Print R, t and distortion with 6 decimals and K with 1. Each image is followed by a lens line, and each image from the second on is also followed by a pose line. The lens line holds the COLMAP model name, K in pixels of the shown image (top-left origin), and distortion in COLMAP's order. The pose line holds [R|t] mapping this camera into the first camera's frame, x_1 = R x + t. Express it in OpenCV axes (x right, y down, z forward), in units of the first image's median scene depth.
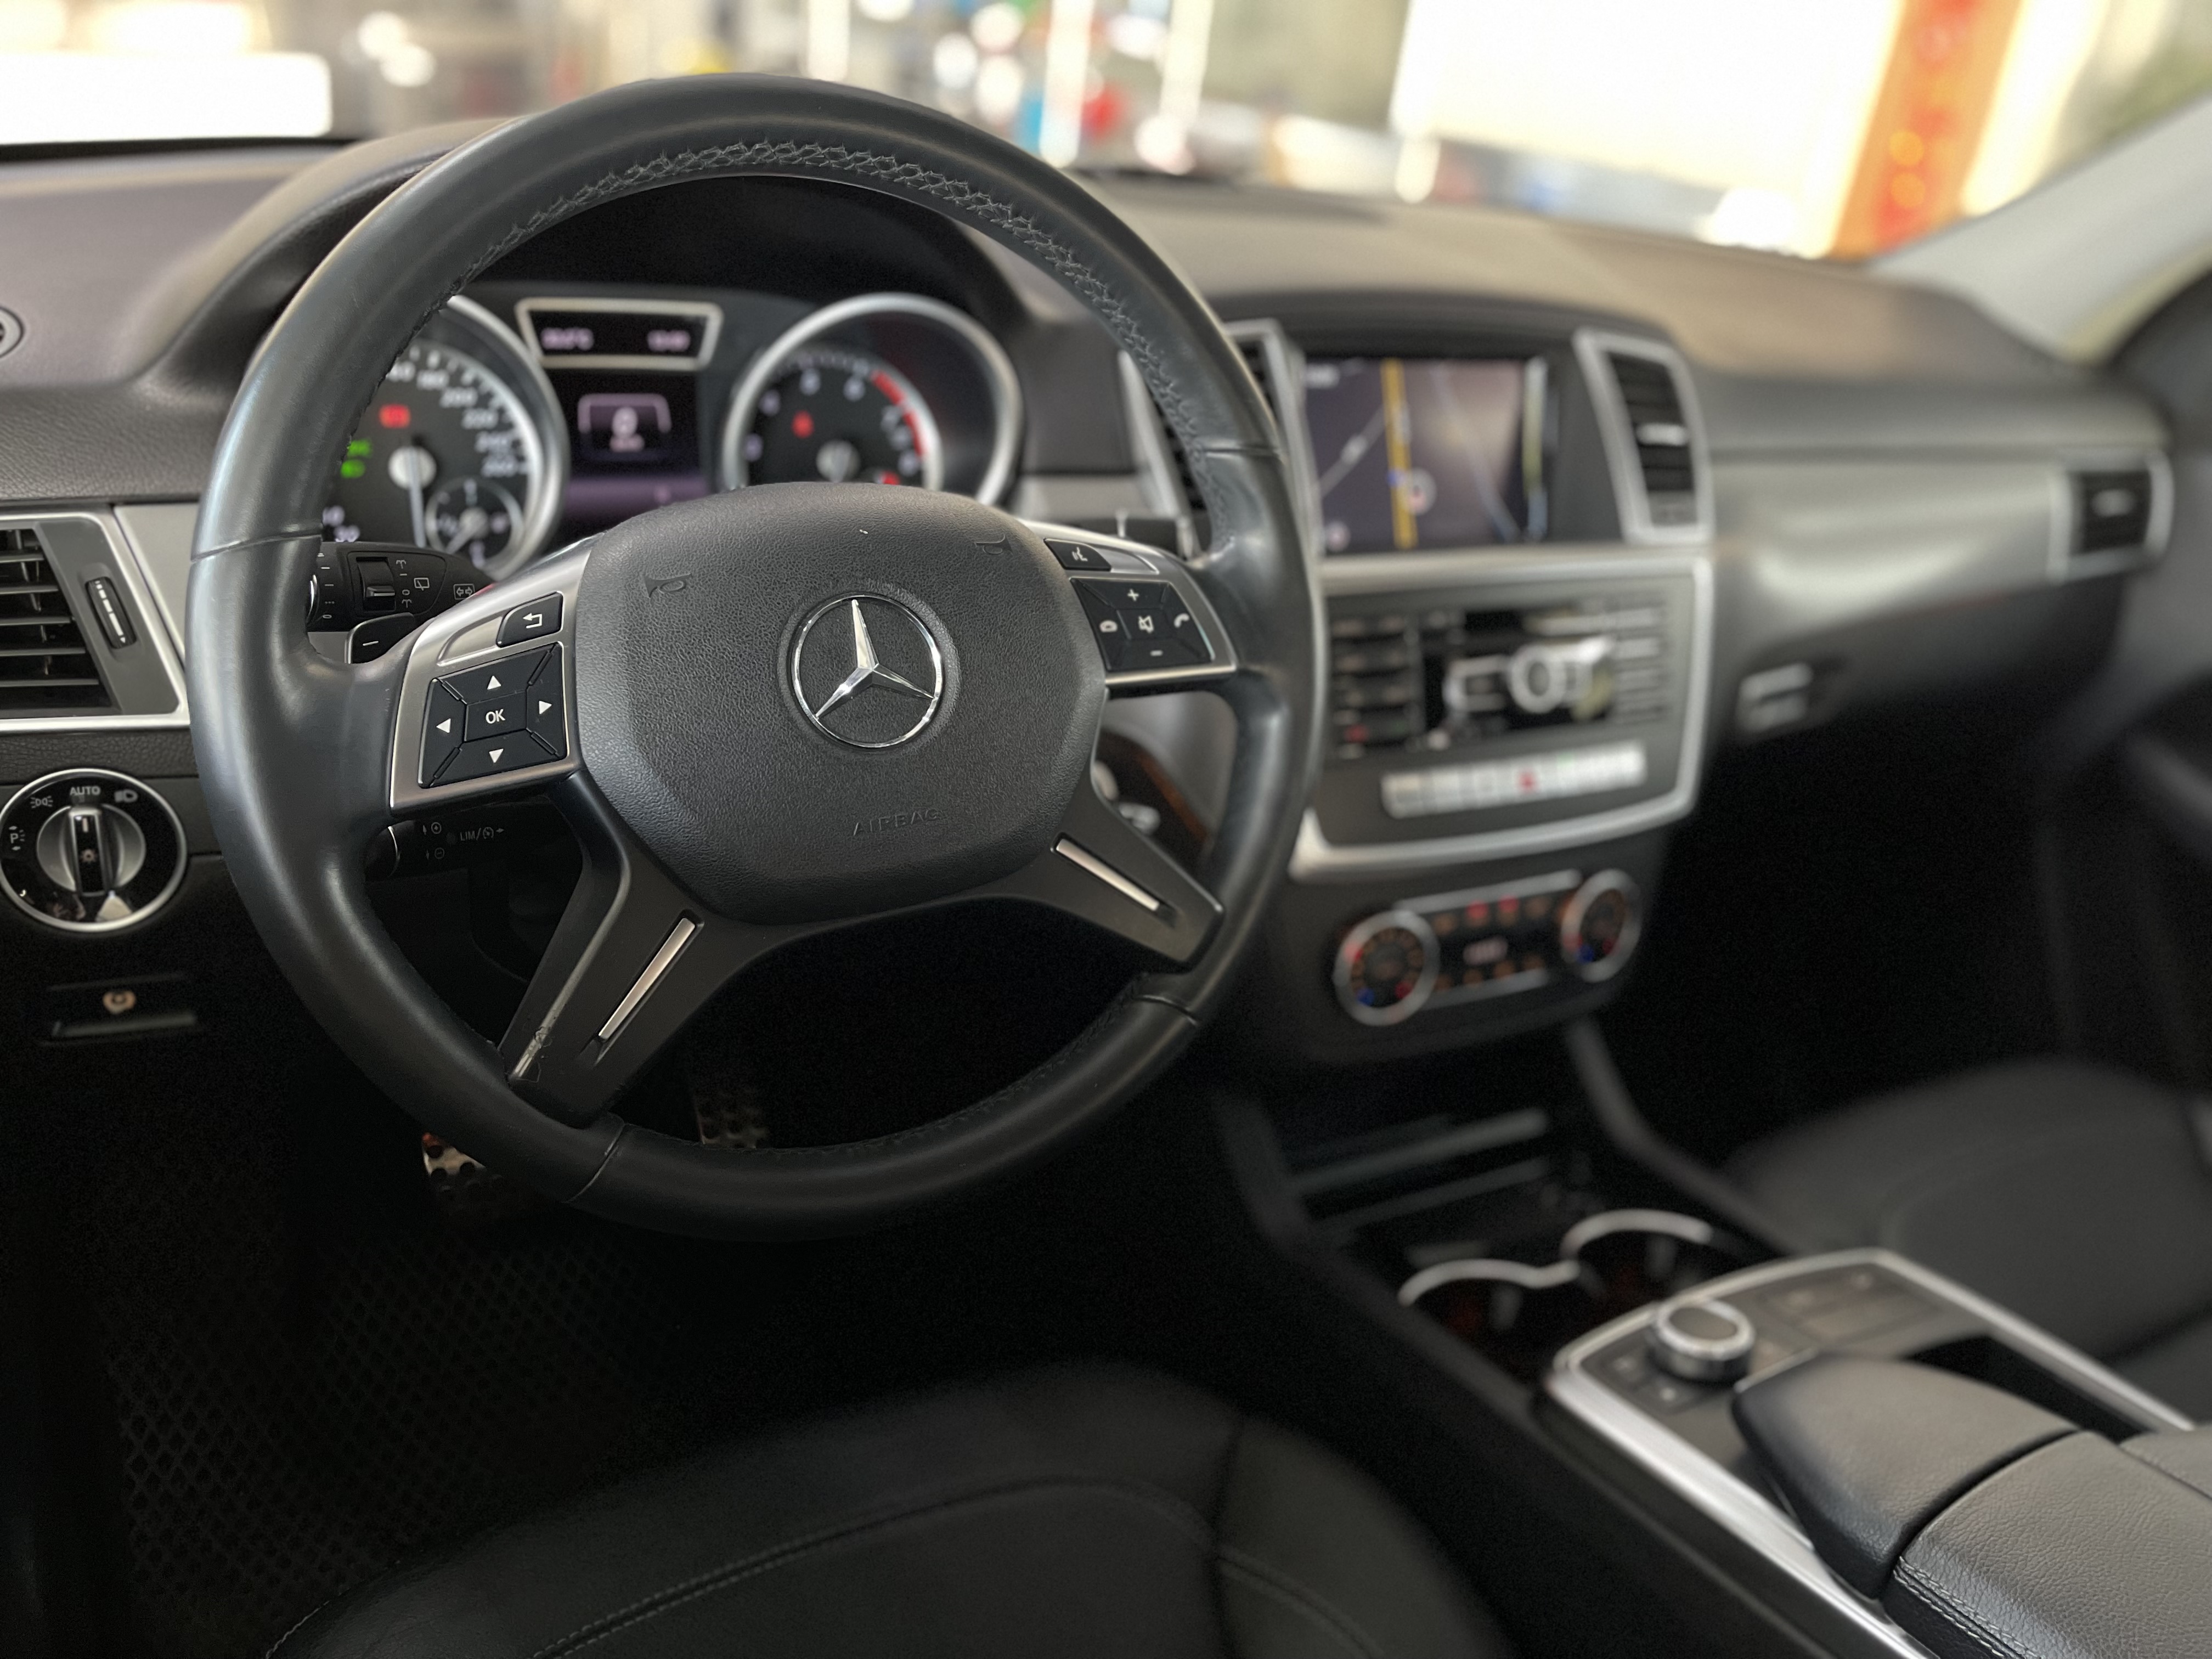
lens RADIAL K [[1748.6, 0, 1143.6], [0, 1748.6, 849.0], [0, 0, 1]] dist [0.030704, -0.085148]
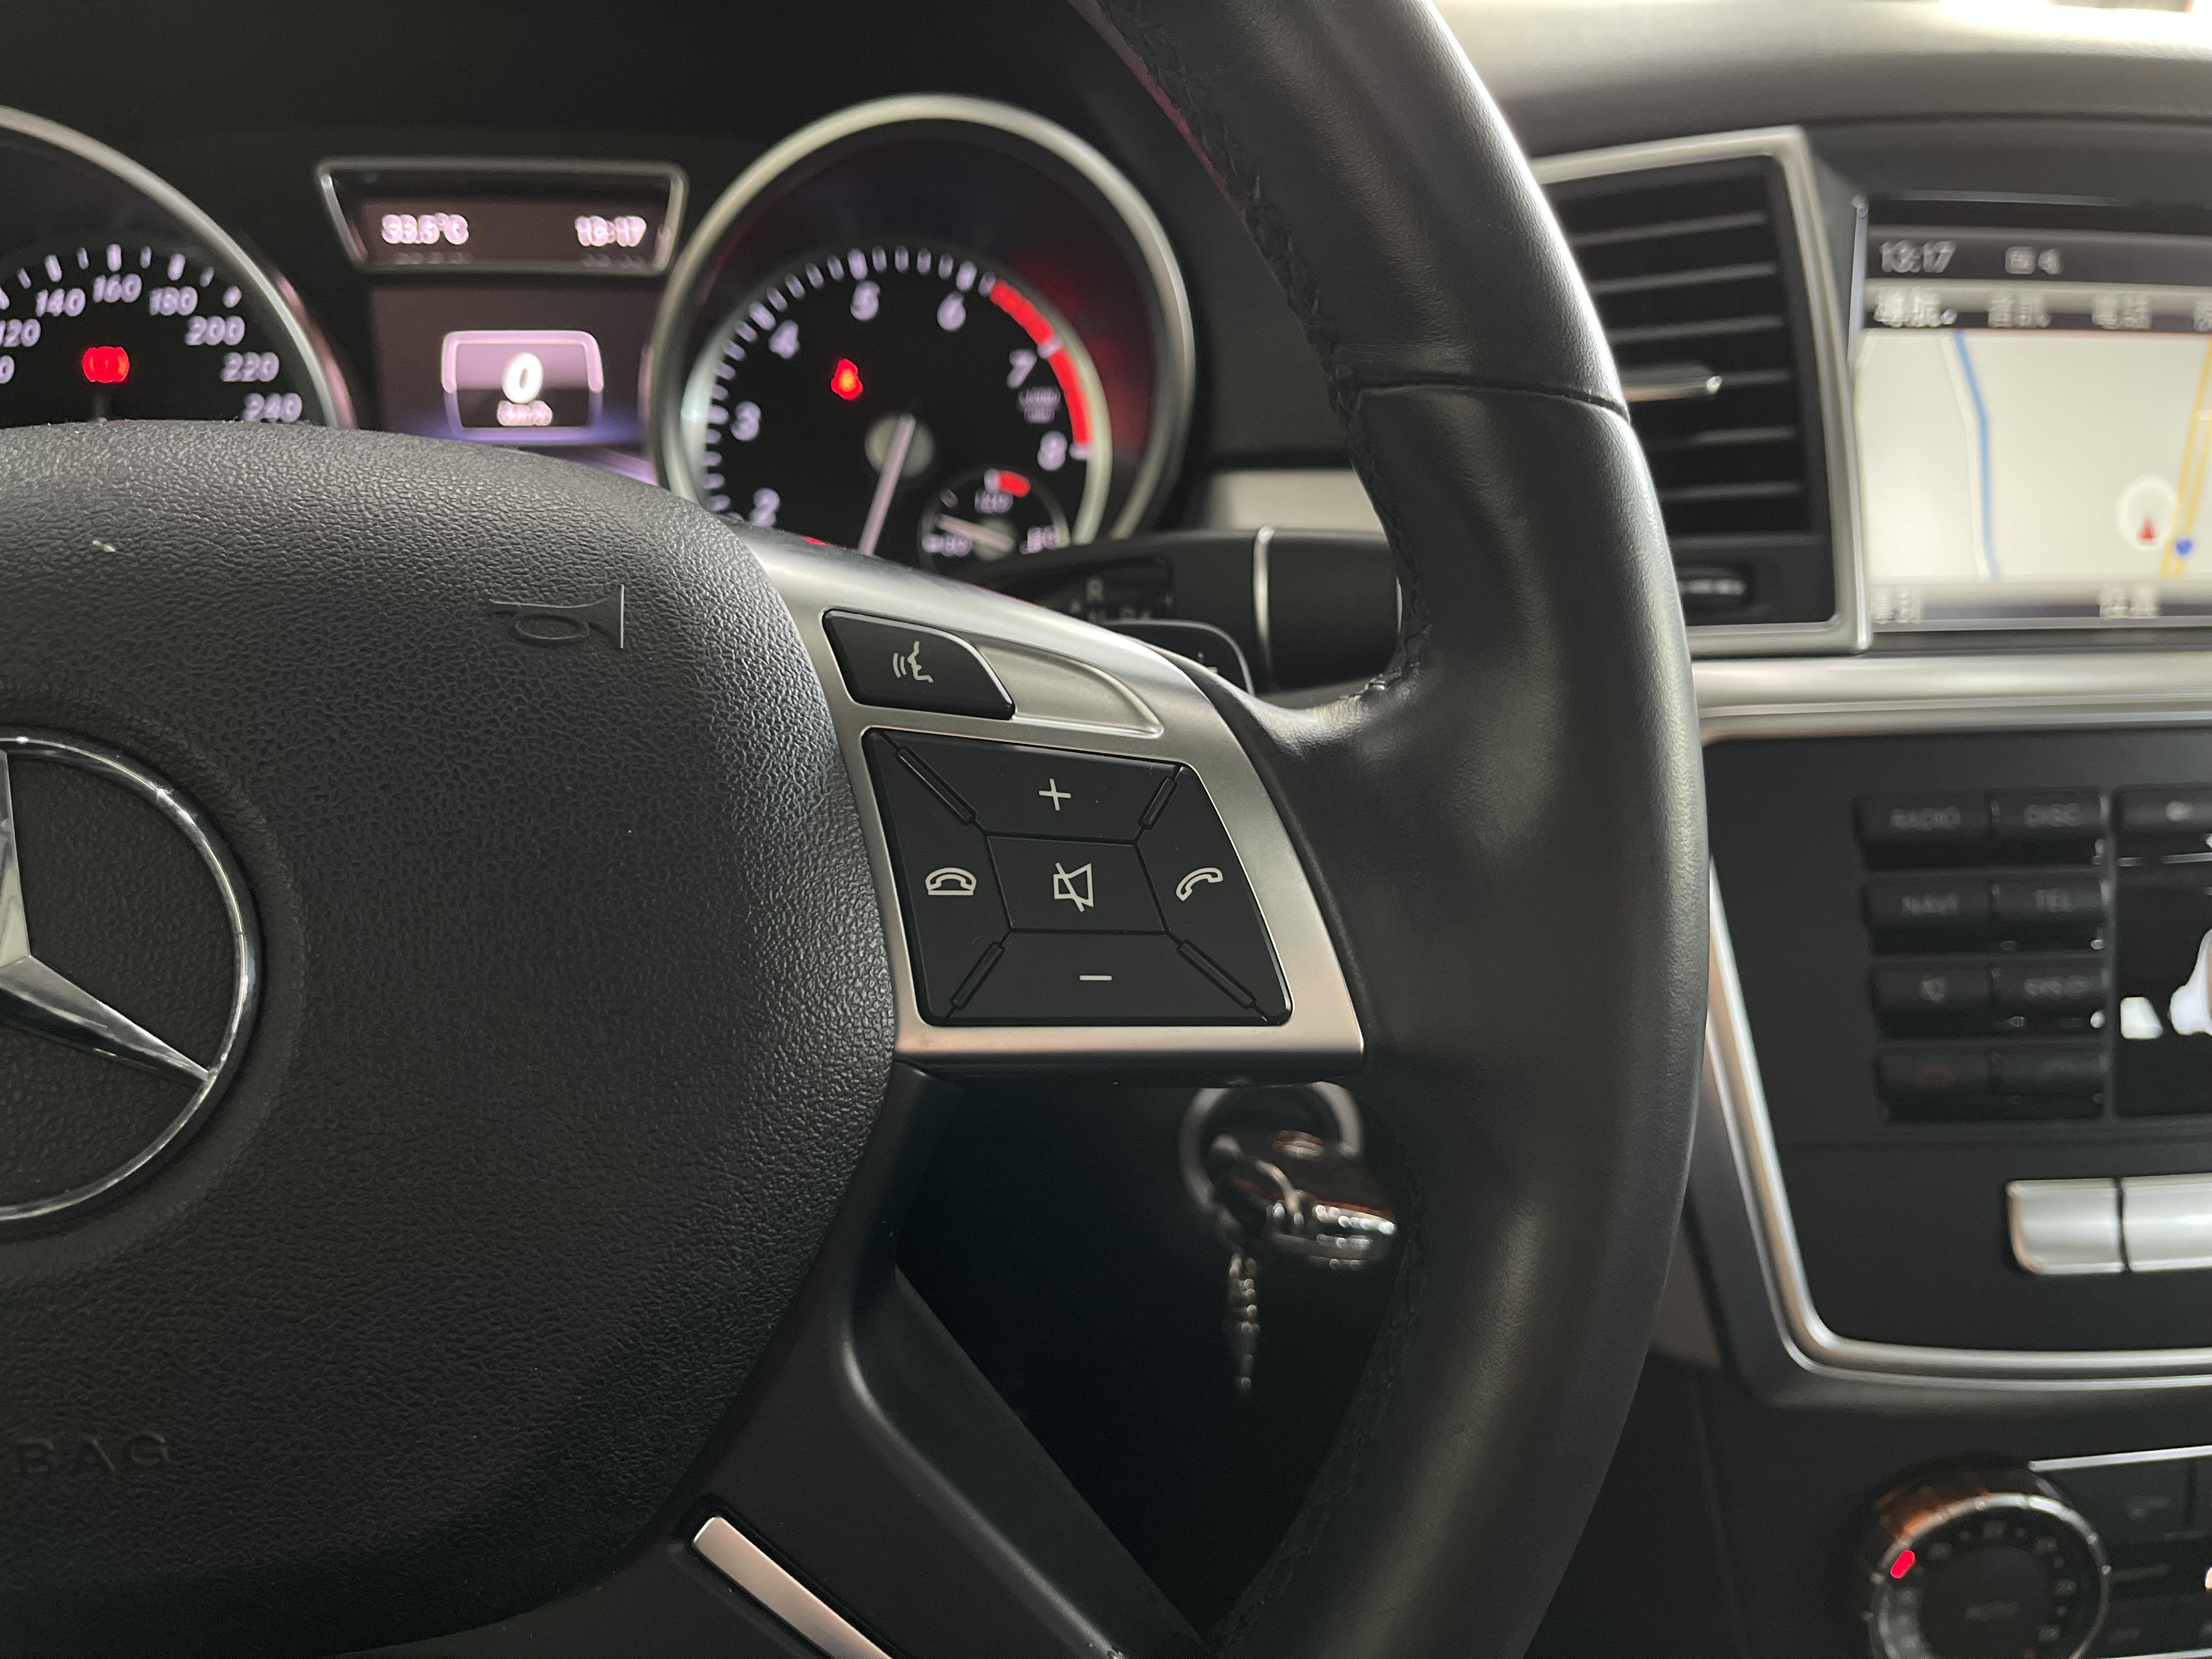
lens RADIAL K [[1748.6, 0, 1114.7], [0, 1748.6, 829.8], [0, 0, 1]] dist [0.030704, -0.085148]
pose [[0.919030, 0.069018, -0.388099, 0.108357], [-0.089409, 0.995390, -0.034708, -0.097689], [0.383914, 0.066598, 0.920964, 0.573269]]
